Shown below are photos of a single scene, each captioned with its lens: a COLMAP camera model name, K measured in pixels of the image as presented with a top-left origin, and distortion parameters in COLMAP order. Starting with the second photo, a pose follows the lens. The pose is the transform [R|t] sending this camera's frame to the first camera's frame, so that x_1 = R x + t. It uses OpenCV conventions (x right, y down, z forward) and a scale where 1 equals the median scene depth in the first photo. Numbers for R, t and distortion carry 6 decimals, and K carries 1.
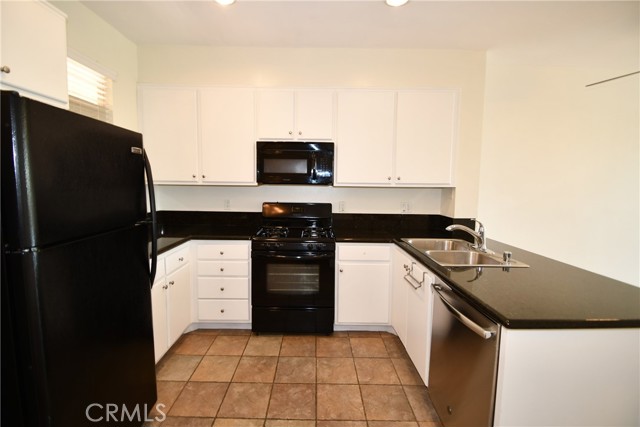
lens RADIAL K [[281.2, 0, 314.8], [0, 281.2, 206.5], [0, 0, 1]] dist [0.012450, -0.013140]
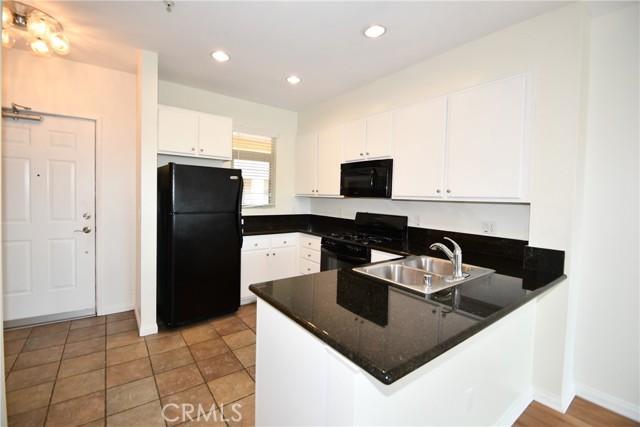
lens RADIAL K [[281.2, 0, 314.8], [0, 281.2, 206.5], [0, 0, 1]] dist [0.012450, -0.013140]
pose [[0.592241, 0.034565, -0.805019, 0.811559], [-0.085707, 0.996114, -0.020283, 0.002483], [0.801190, 0.081008, 0.592902, 0.150513]]
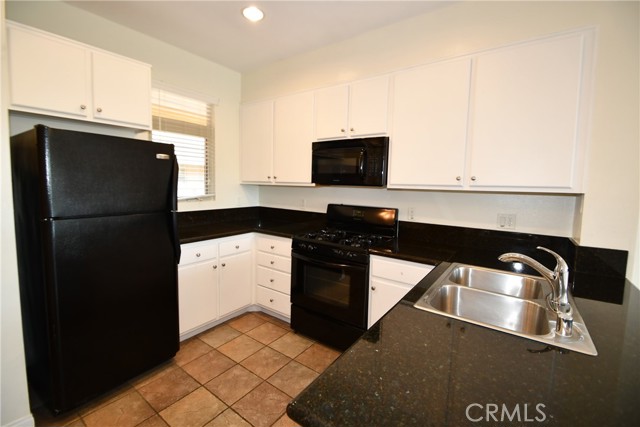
lens RADIAL K [[281.2, 0, 314.8], [0, 281.2, 206.5], [0, 0, 1]] dist [0.012450, -0.013140]
pose [[0.803785, 0.055407, -0.592334, 0.426770], [-0.062239, 0.998022, 0.008898, -0.012083], [0.591655, 0.029715, 0.805644, 0.208574]]
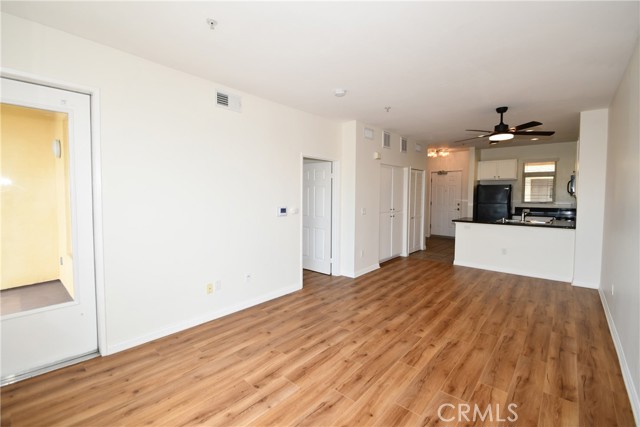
lens RADIAL K [[281.2, 0, 314.8], [0, 281.2, 206.5], [0, 0, 1]] dist [0.012450, -0.013140]
pose [[-0.667154, 0.019429, -0.744666, 2.918739], [-0.074009, 0.992985, 0.092214, -0.057367], [0.741234, 0.116633, -0.661036, 1.032799]]
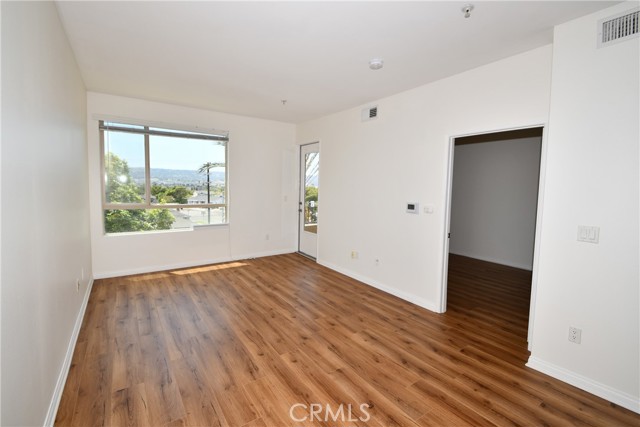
lens RADIAL K [[281.2, 0, 314.8], [0, 281.2, 206.5], [0, 0, 1]] dist [0.012450, -0.013140]
pose [[-0.565126, -0.078653, 0.821247, 1.032422], [0.039763, 0.991692, 0.122339, -0.068992], [-0.824046, 0.101792, -0.557303, 1.044964]]
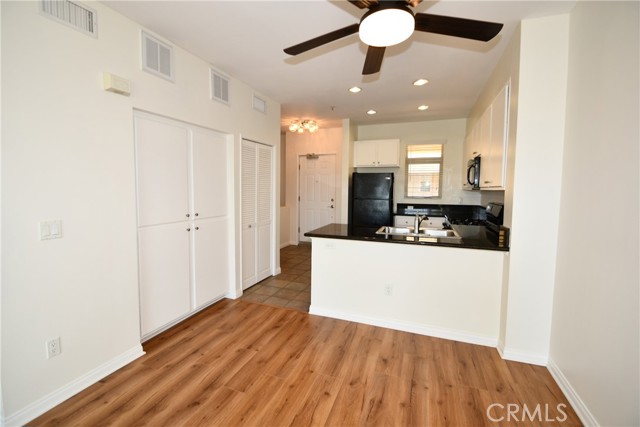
lens RADIAL K [[281.2, 0, 314.8], [0, 281.2, 206.5], [0, 0, 1]] dist [0.012450, -0.013140]
pose [[-0.364068, 0.046560, -0.930208, 1.658294], [-0.091612, 0.992116, 0.085514, -0.040743], [0.926856, 0.116351, -0.356933, 0.830918]]
